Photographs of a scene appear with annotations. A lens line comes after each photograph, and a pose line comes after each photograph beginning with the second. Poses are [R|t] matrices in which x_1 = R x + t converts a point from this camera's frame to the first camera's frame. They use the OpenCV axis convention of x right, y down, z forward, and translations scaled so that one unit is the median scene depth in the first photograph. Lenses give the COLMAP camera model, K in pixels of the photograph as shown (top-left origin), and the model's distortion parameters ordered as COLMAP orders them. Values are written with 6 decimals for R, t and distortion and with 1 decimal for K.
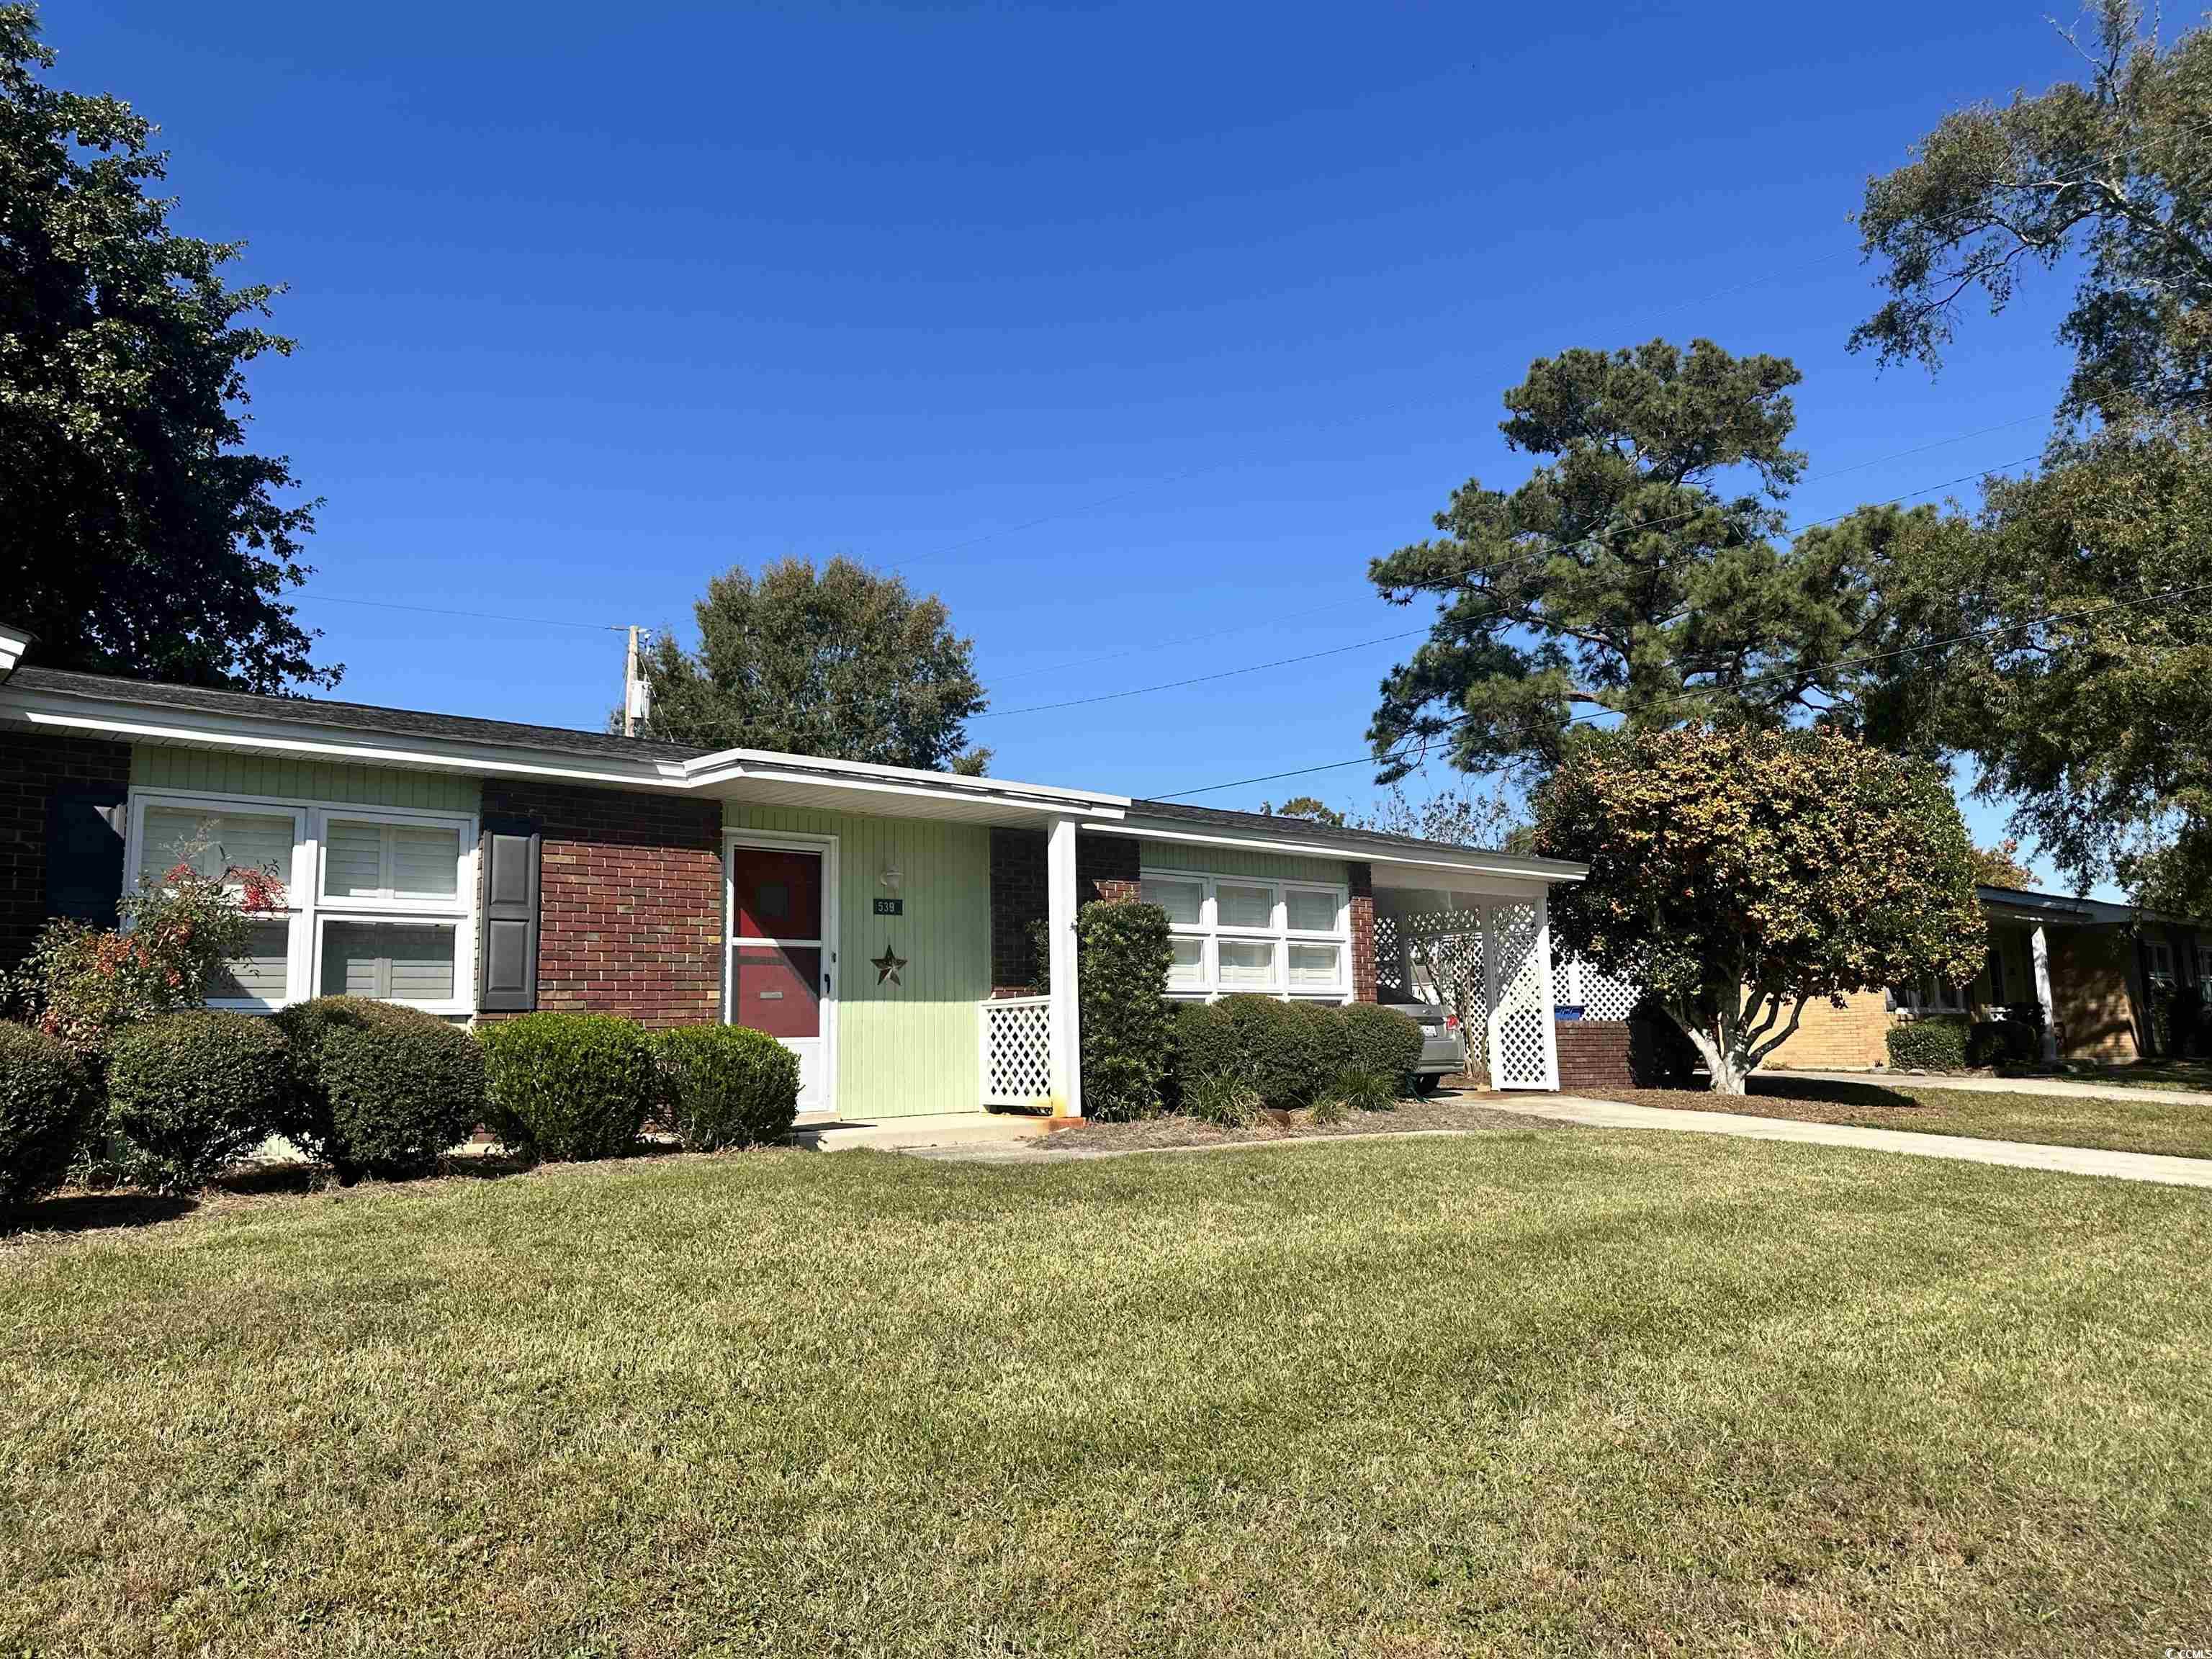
lens RADIAL K [[1556.7, 0, 1111.6], [0, 1556.7, 832.8], [0, 0, 1]] dist [0.081225, -0.084794]
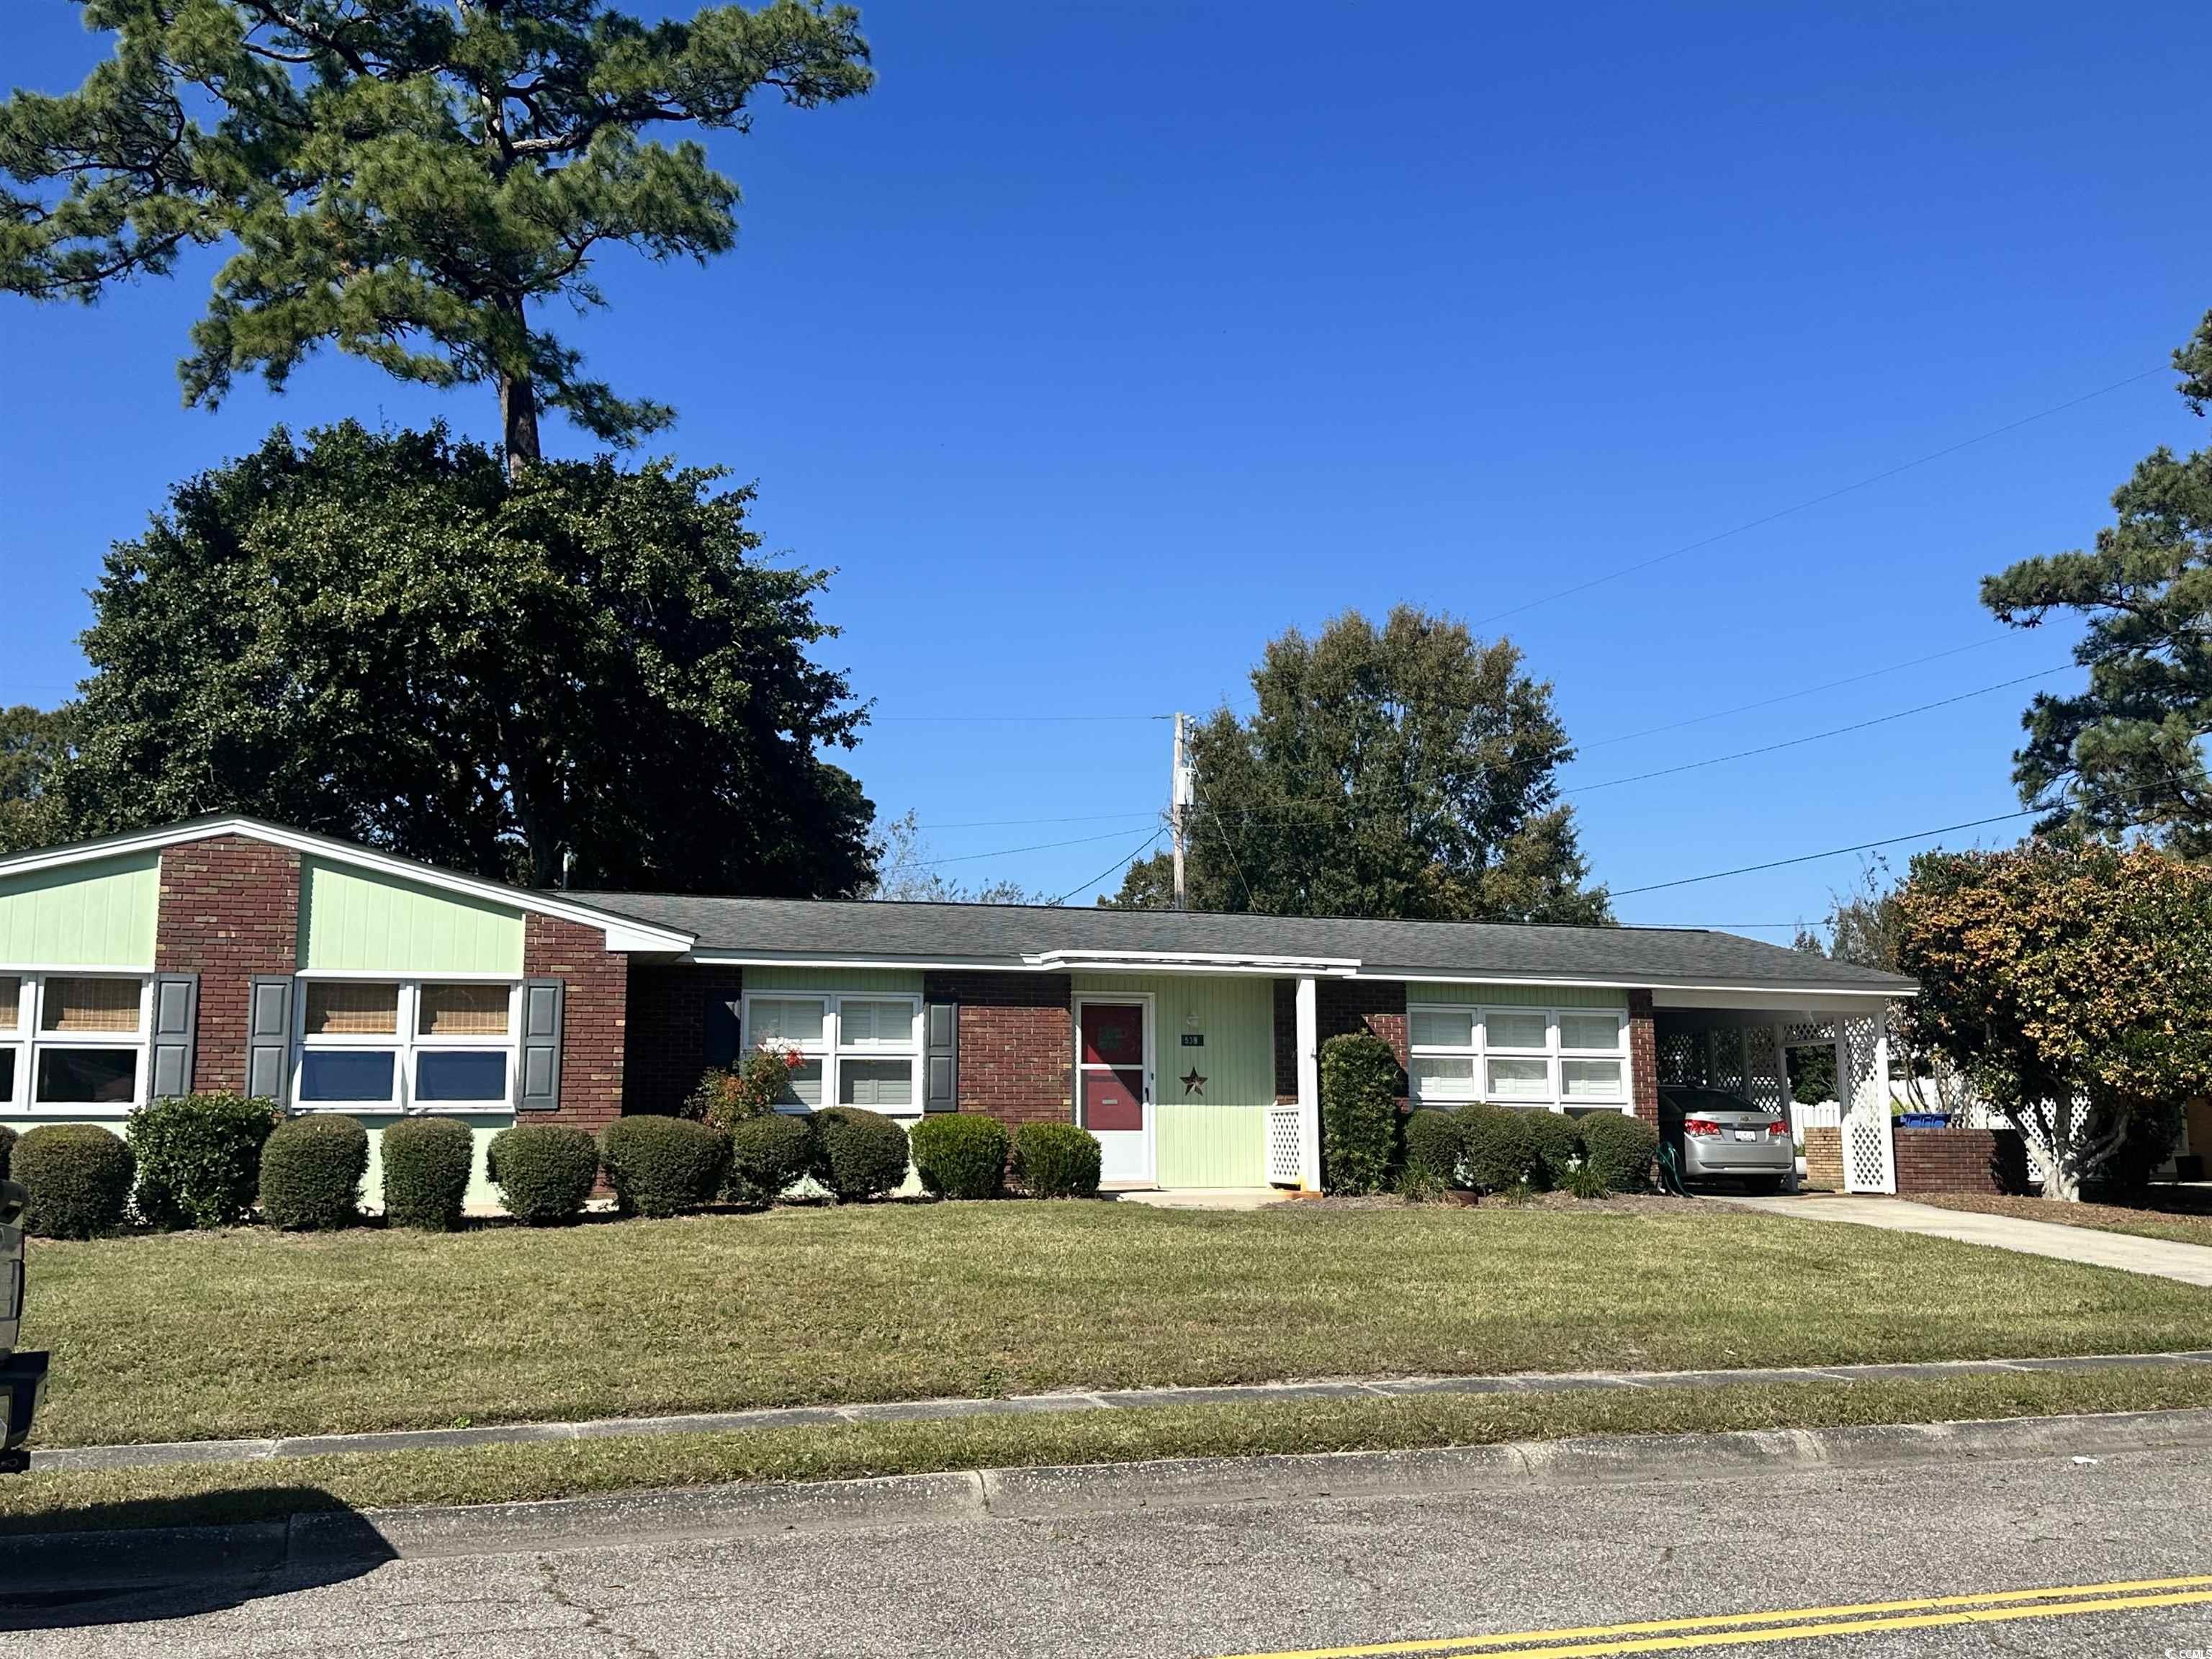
lens RADIAL K [[2108.1, 0, 1098.2], [0, 2108.1, 841.1], [0, 0, 1]] dist [0.105874, 0.000000]
pose [[0.918712, -0.037551, -0.393139, 0.422022], [0.037211, 0.999271, -0.008488, -0.094618], [0.393171, -0.006831, 0.919440, -0.630698]]
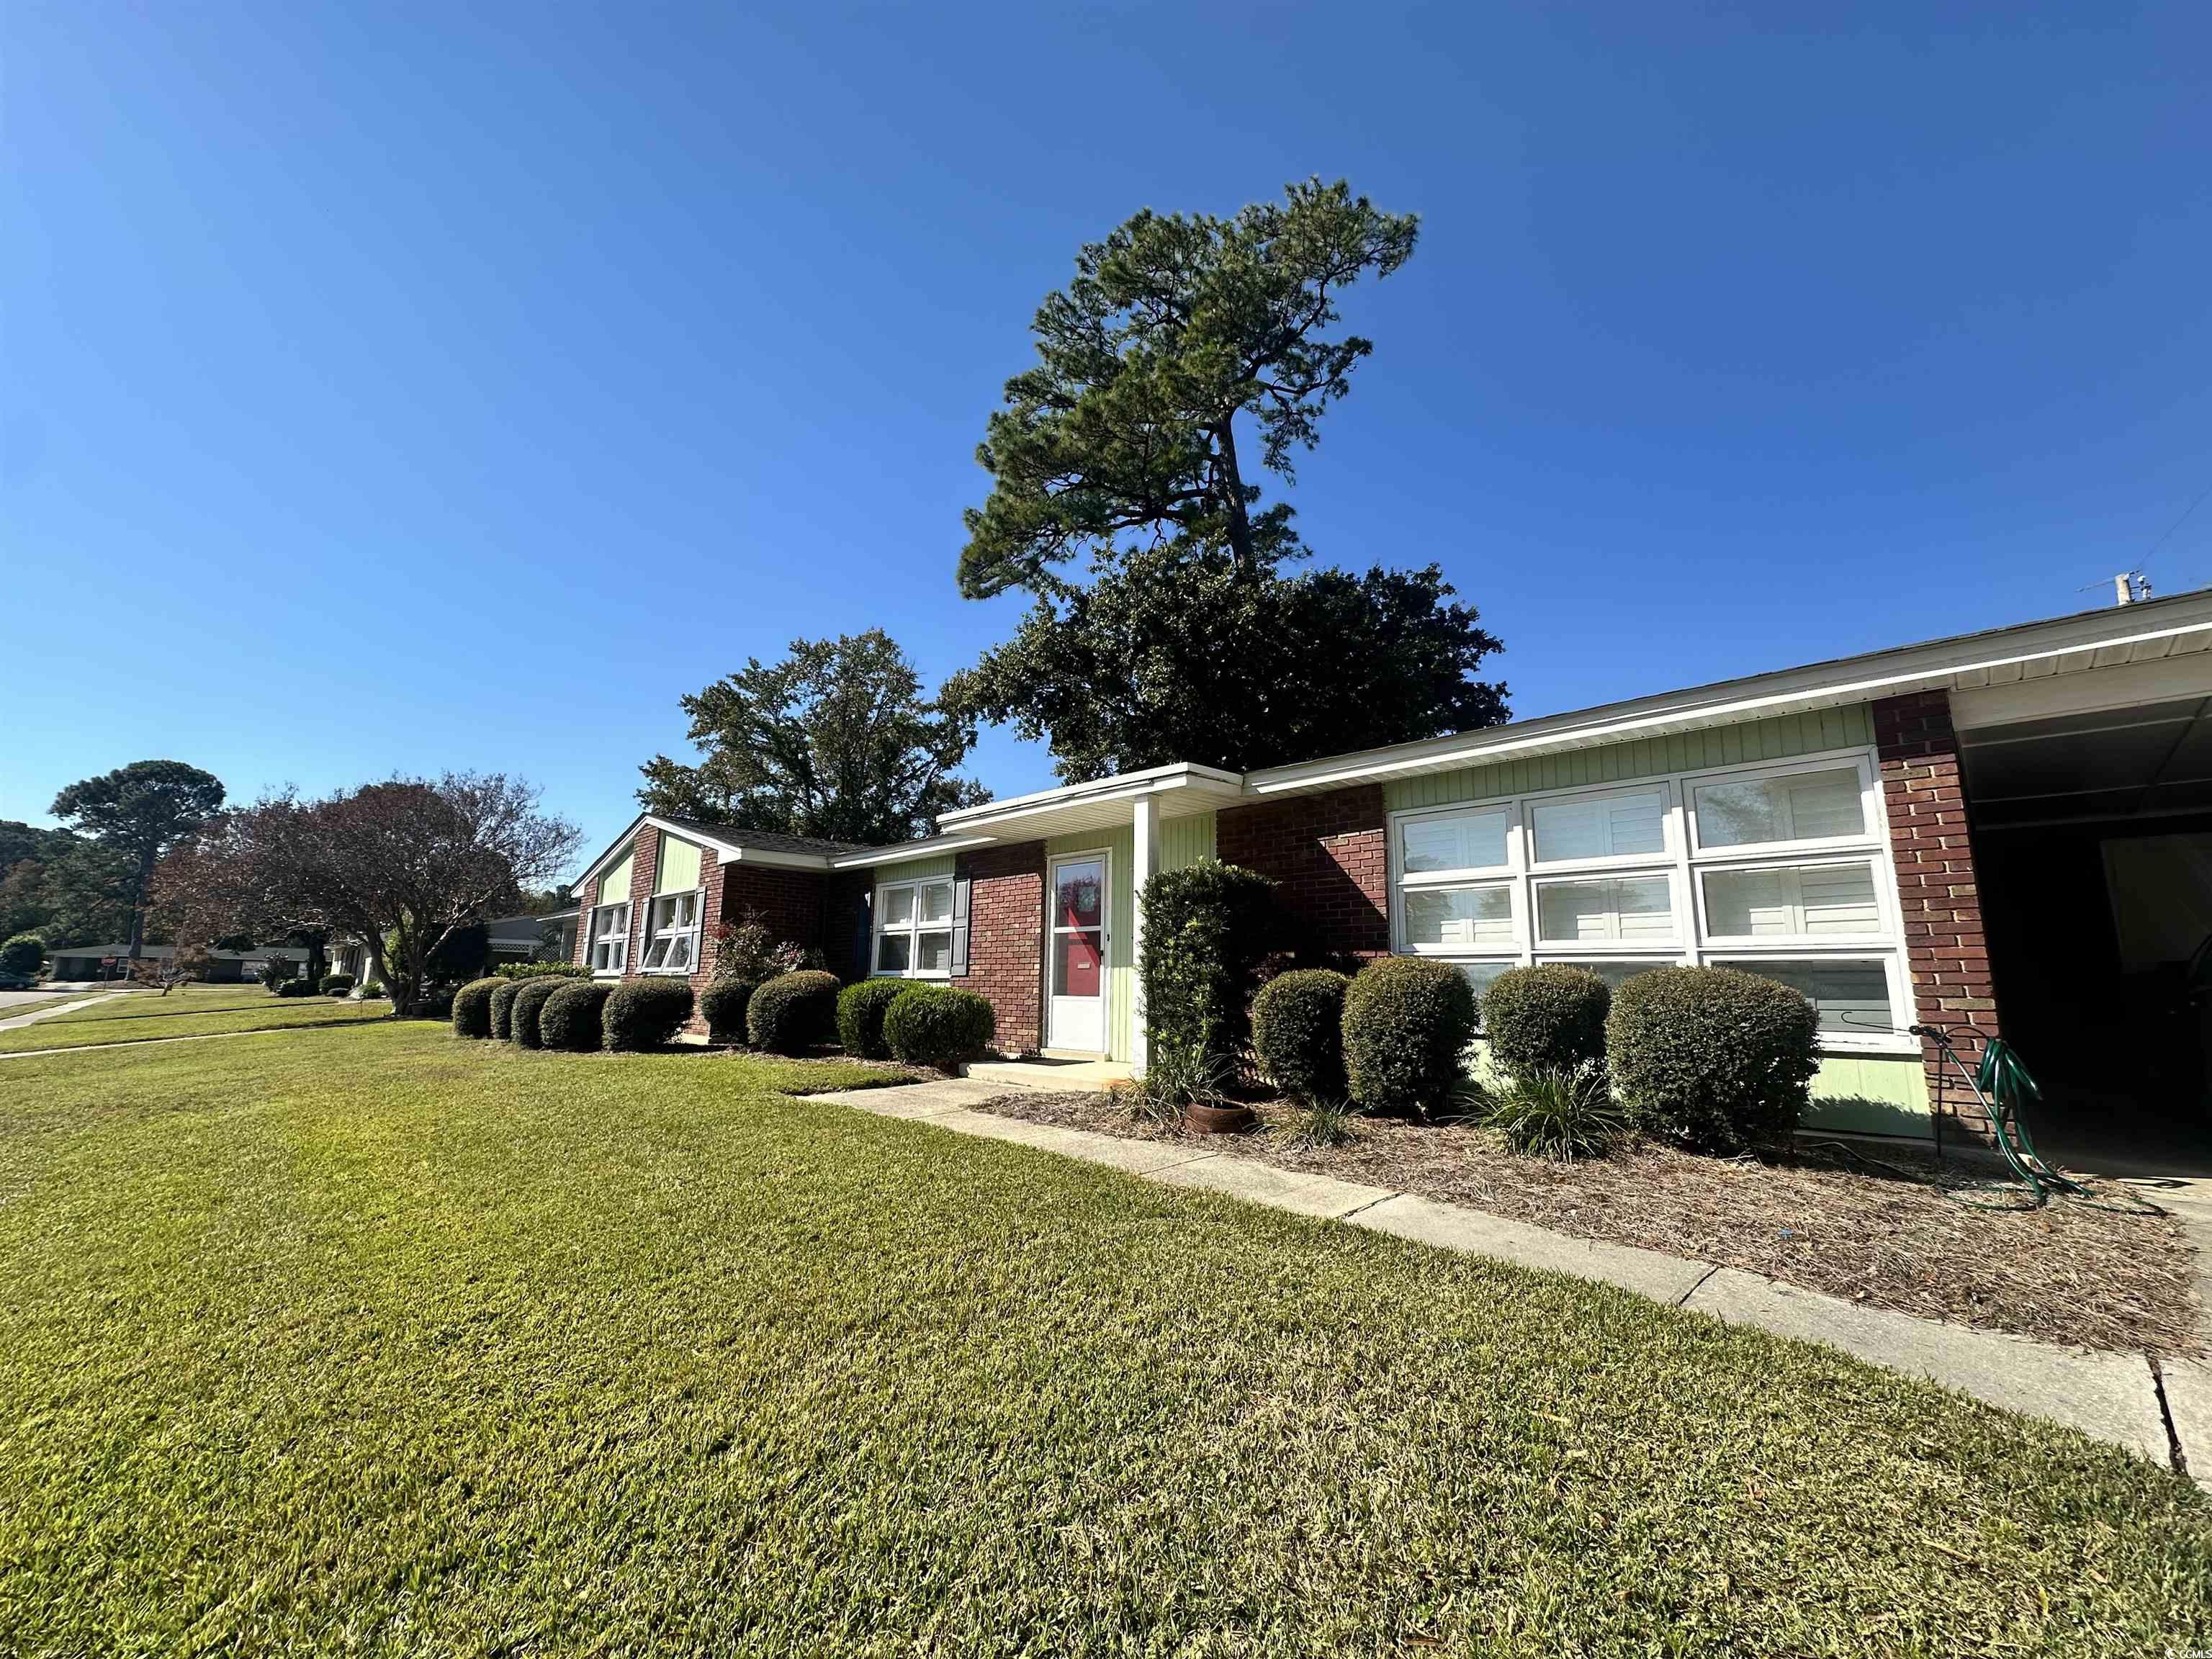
lens RADIAL K [[883.4, 0, 1122.4], [0, 883.4, 825.1], [0, 0, 1]] dist [-0.000993, 0.002768]
pose [[0.058346, -0.132564, -0.989456, 0.433101], [0.147398, 0.981425, -0.122796, 0.060158], [0.987355, -0.138679, 0.076802, 0.725611]]
